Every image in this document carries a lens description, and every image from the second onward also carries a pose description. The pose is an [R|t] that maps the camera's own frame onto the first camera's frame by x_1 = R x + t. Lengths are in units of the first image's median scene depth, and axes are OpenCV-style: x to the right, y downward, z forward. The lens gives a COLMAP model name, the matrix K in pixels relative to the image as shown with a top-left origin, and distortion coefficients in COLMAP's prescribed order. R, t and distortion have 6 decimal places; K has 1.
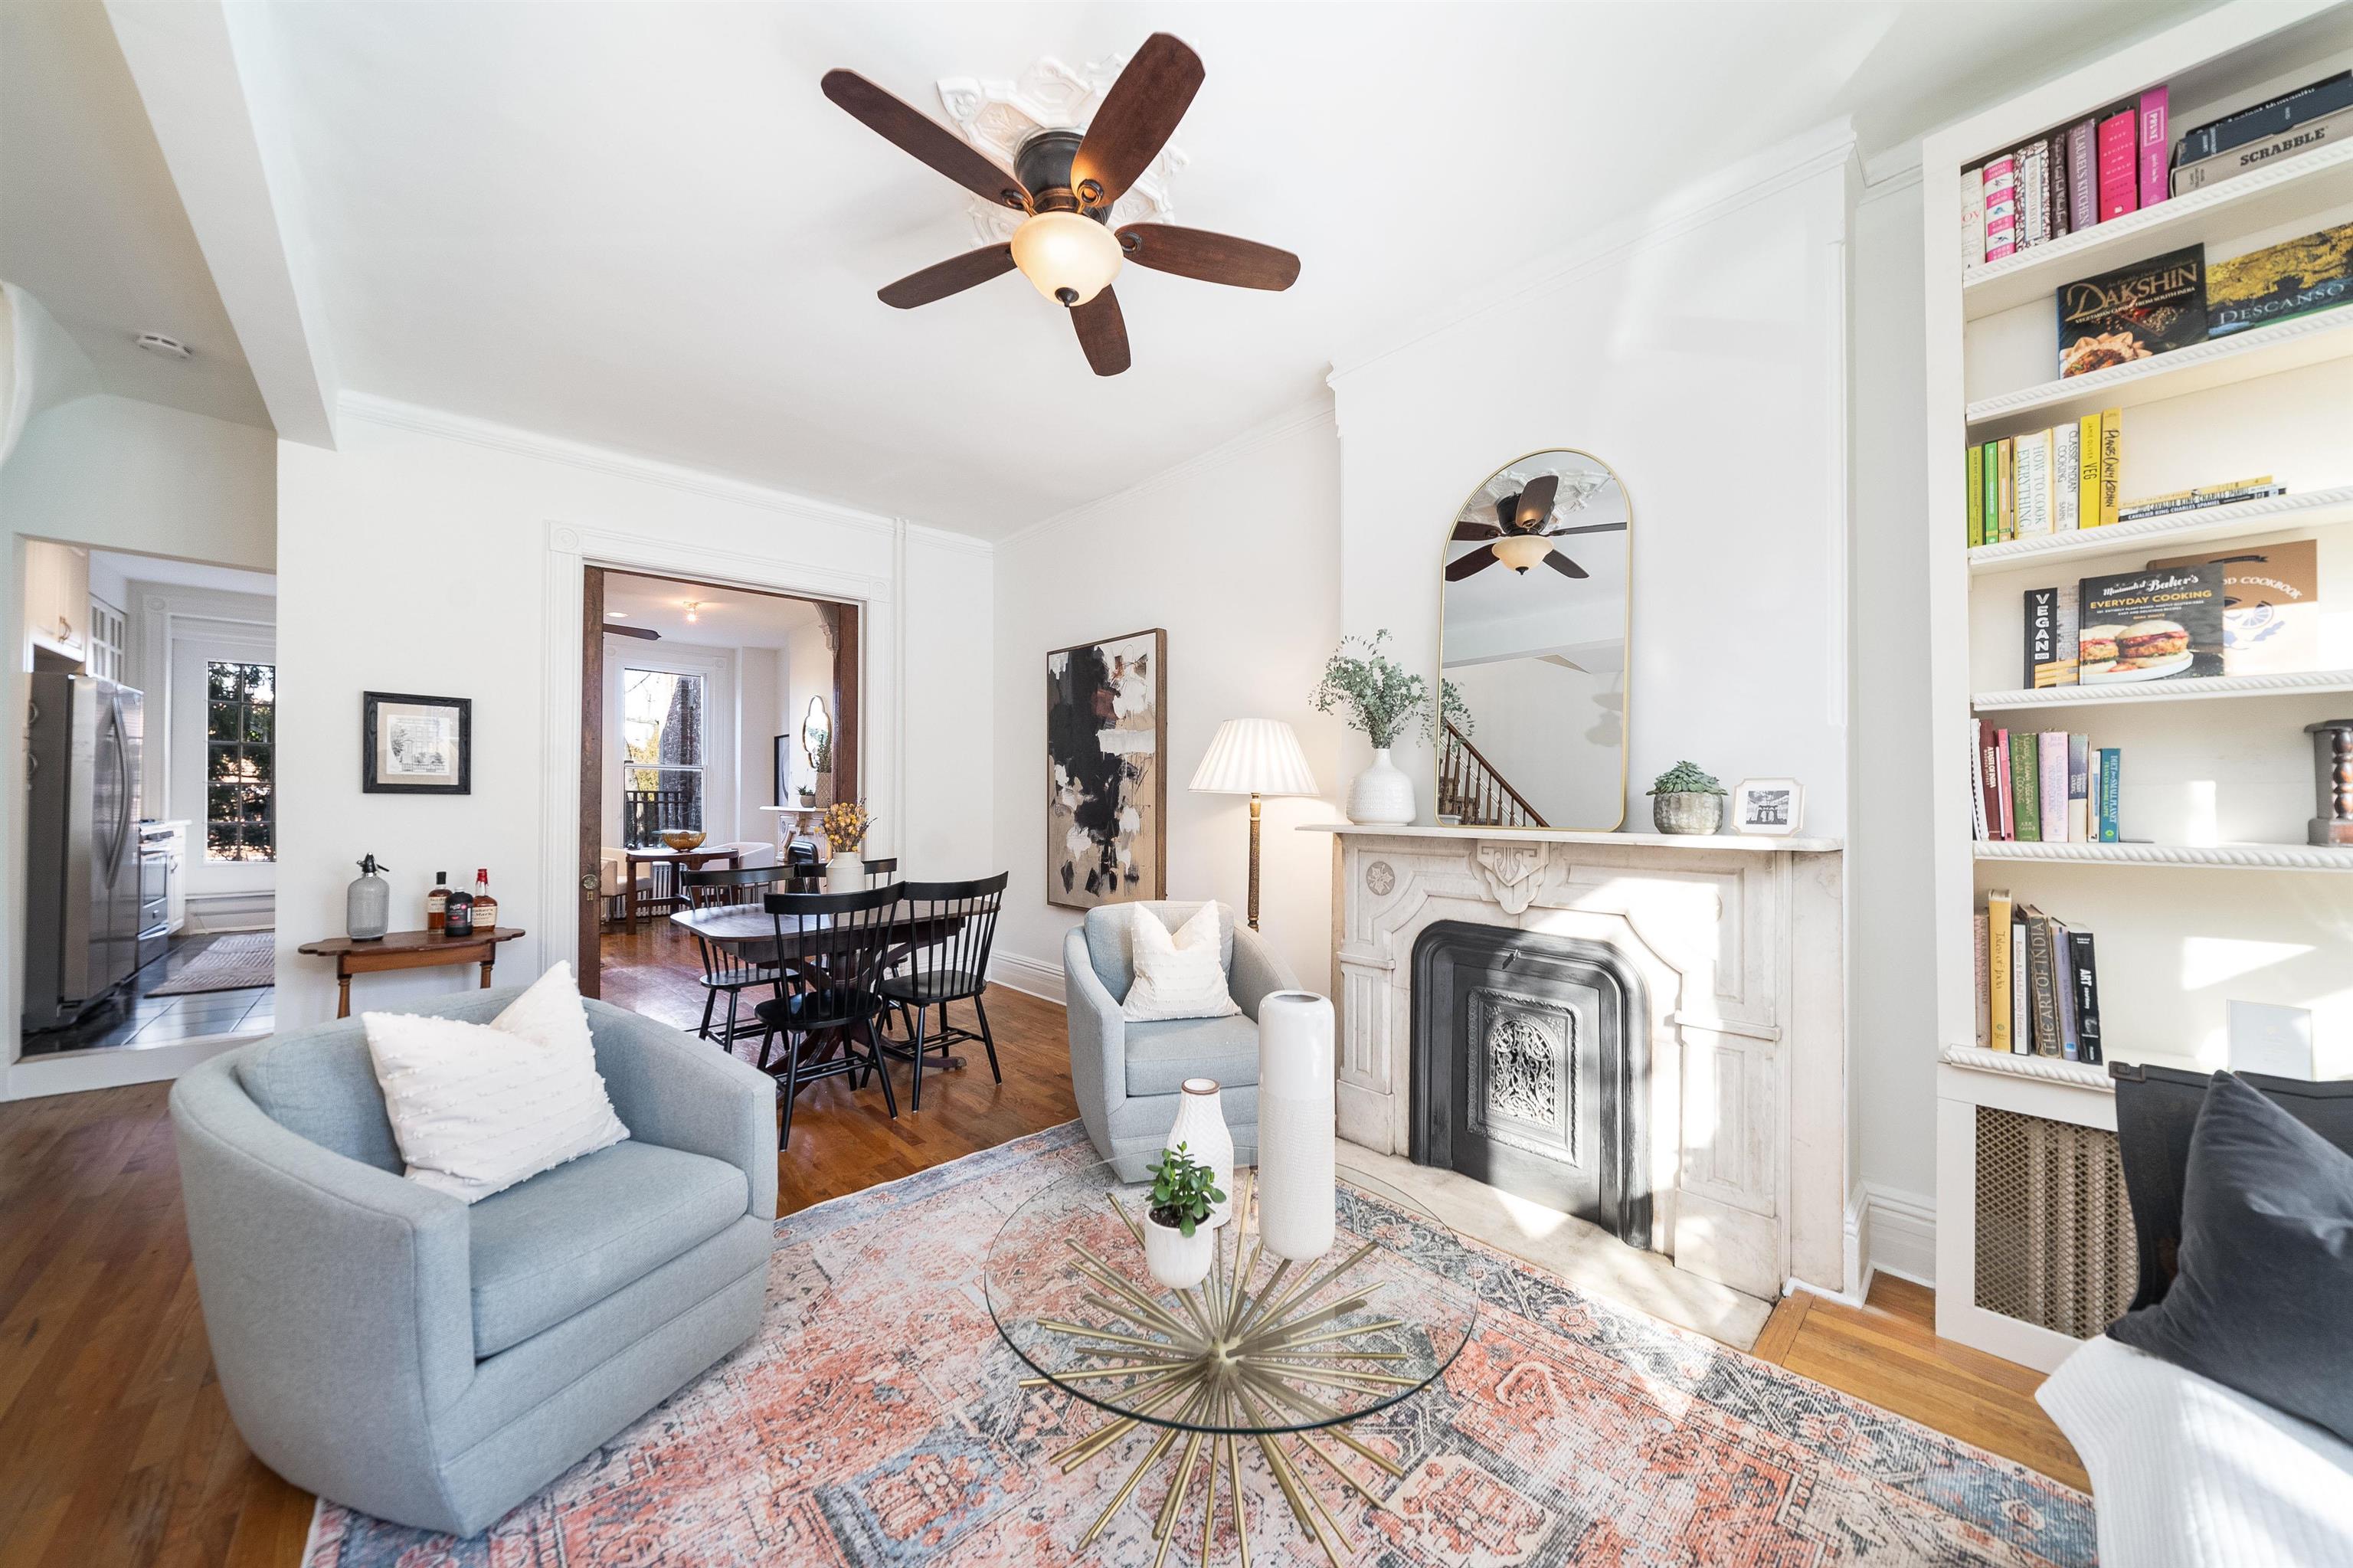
lens RADIAL K [[821.4, 0, 1177.0], [0, 821.4, 797.6], [0, 0, 1]] dist [-0.001695, -0.000090]
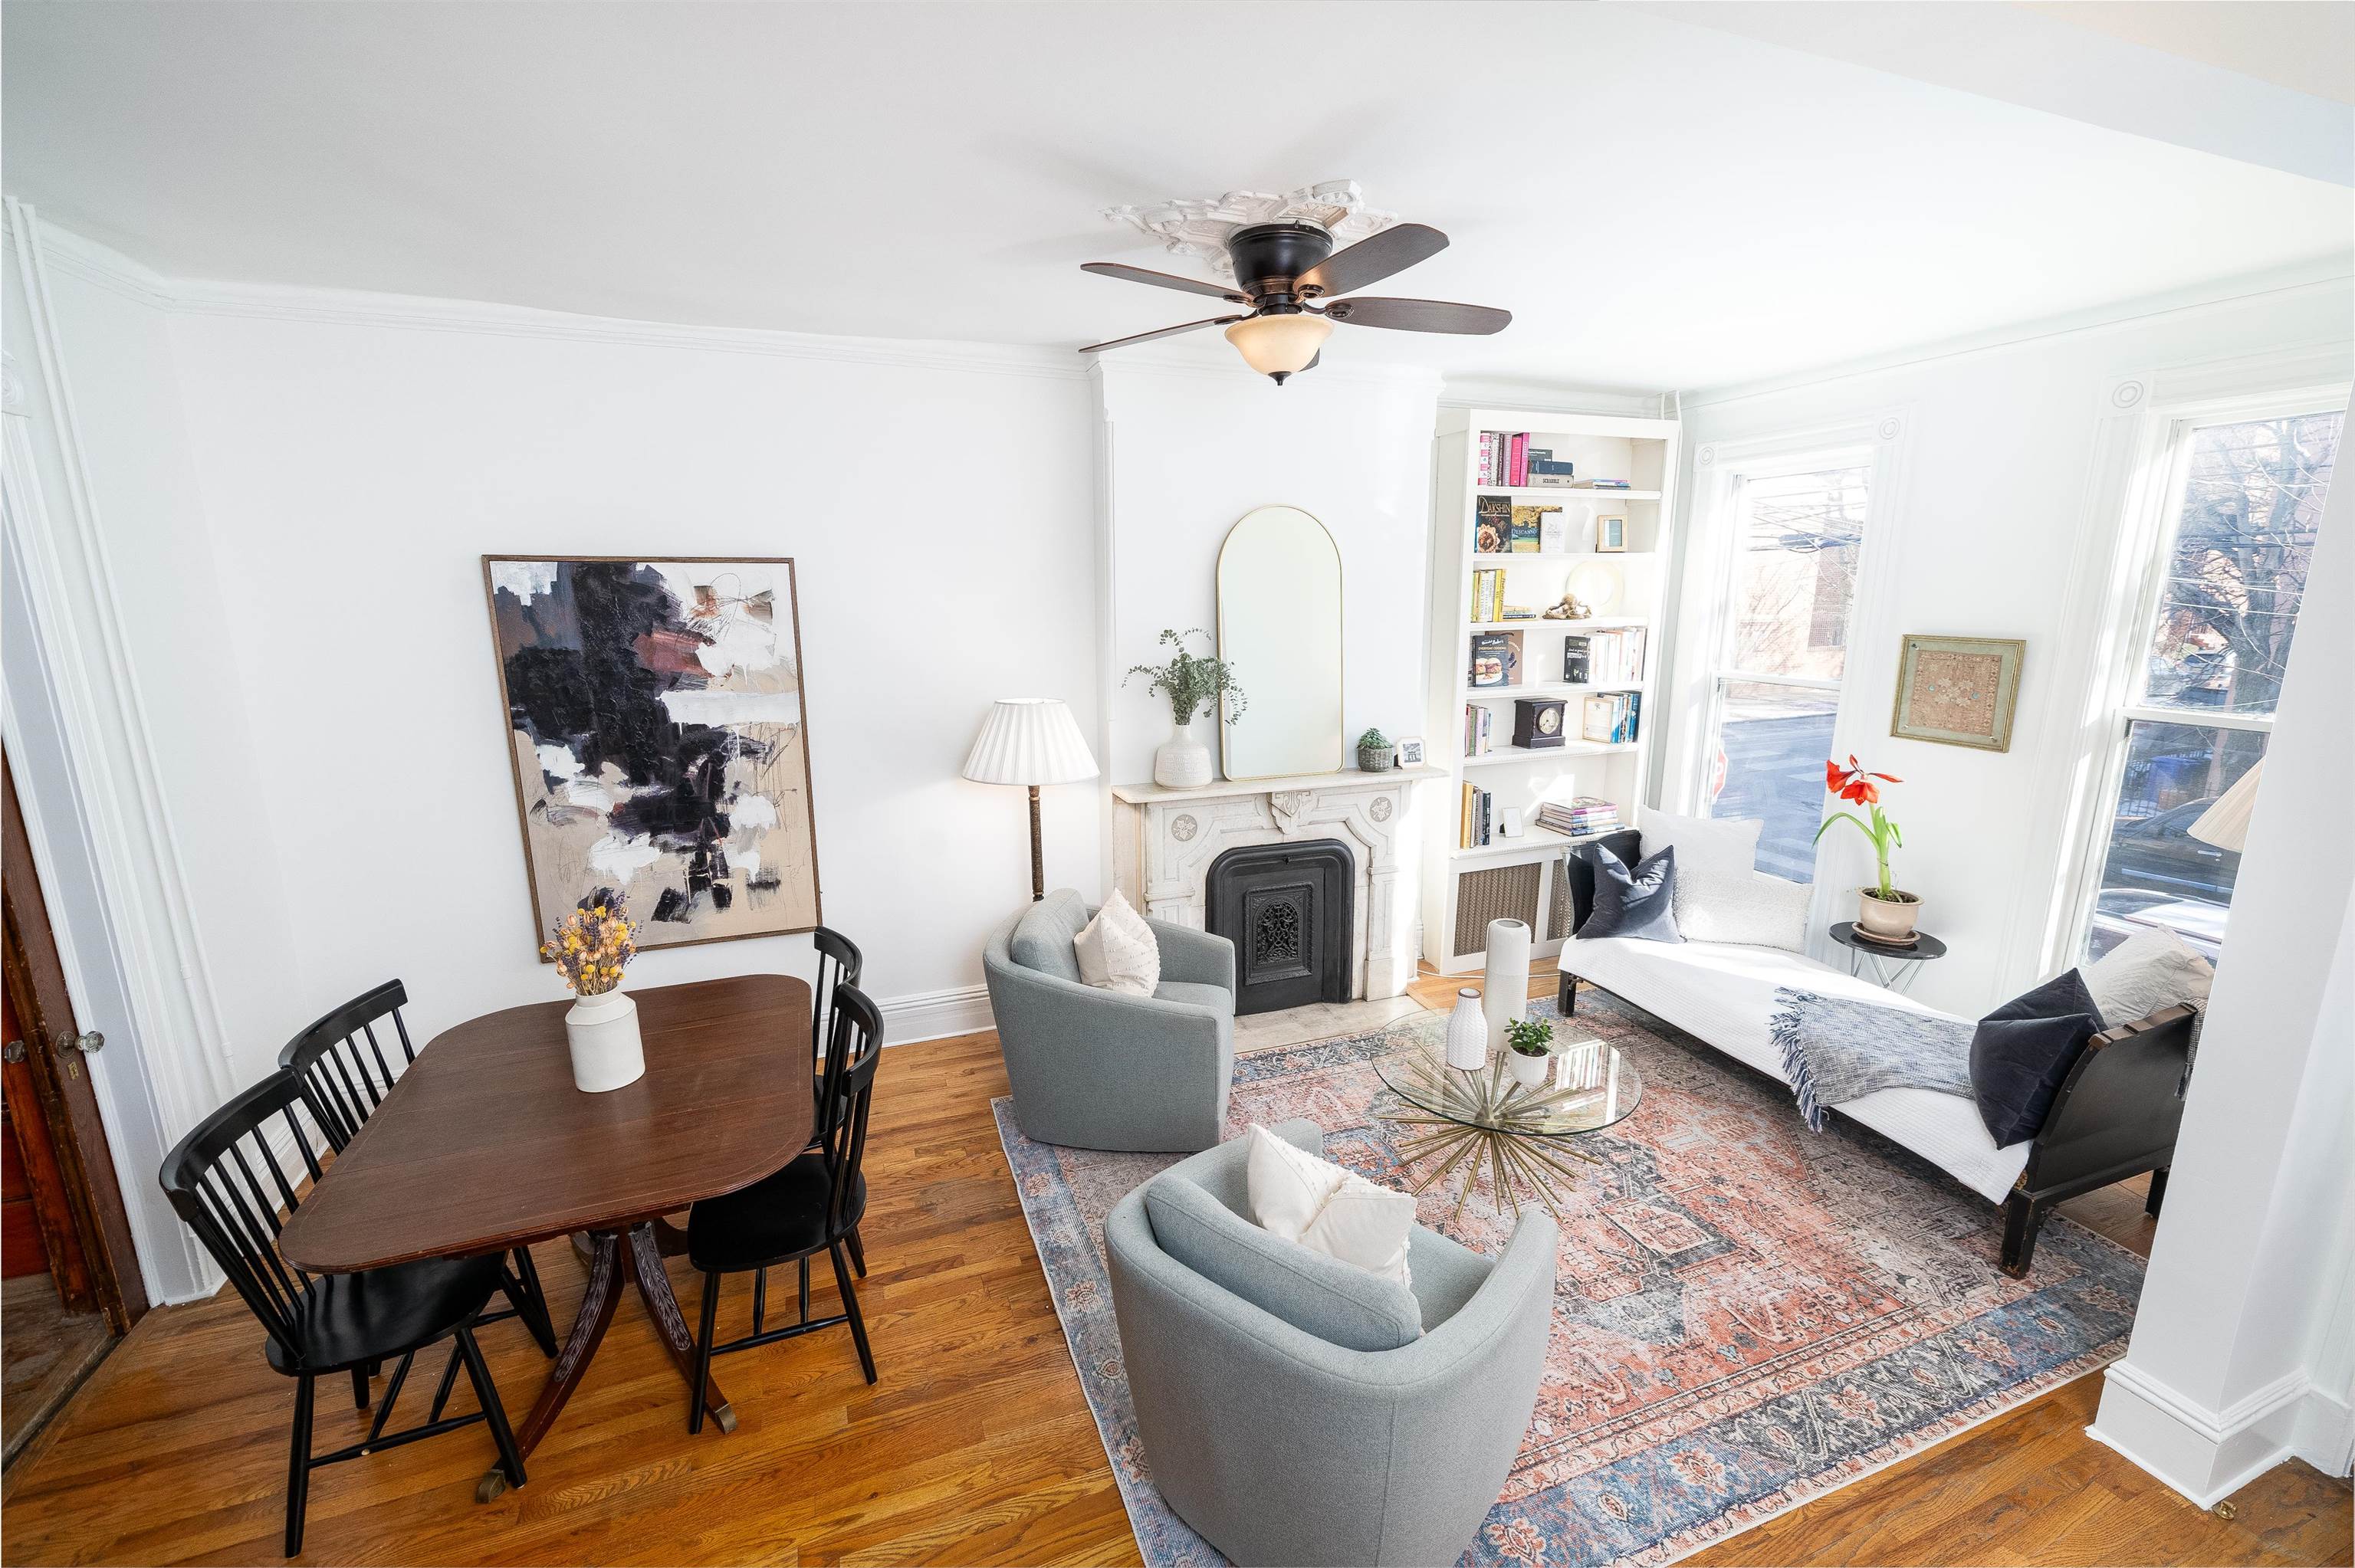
lens RADIAL K [[975.5, 0, 1183.0], [0, 975.5, 788.4], [0, 0, 1]] dist [-0.002459, 0.000493]
pose [[0.367857, -0.208698, 0.906160, -0.970382], [-0.000052, 0.974484, 0.224455, -0.262256], [-0.929882, -0.082614, 0.358460, 0.431731]]
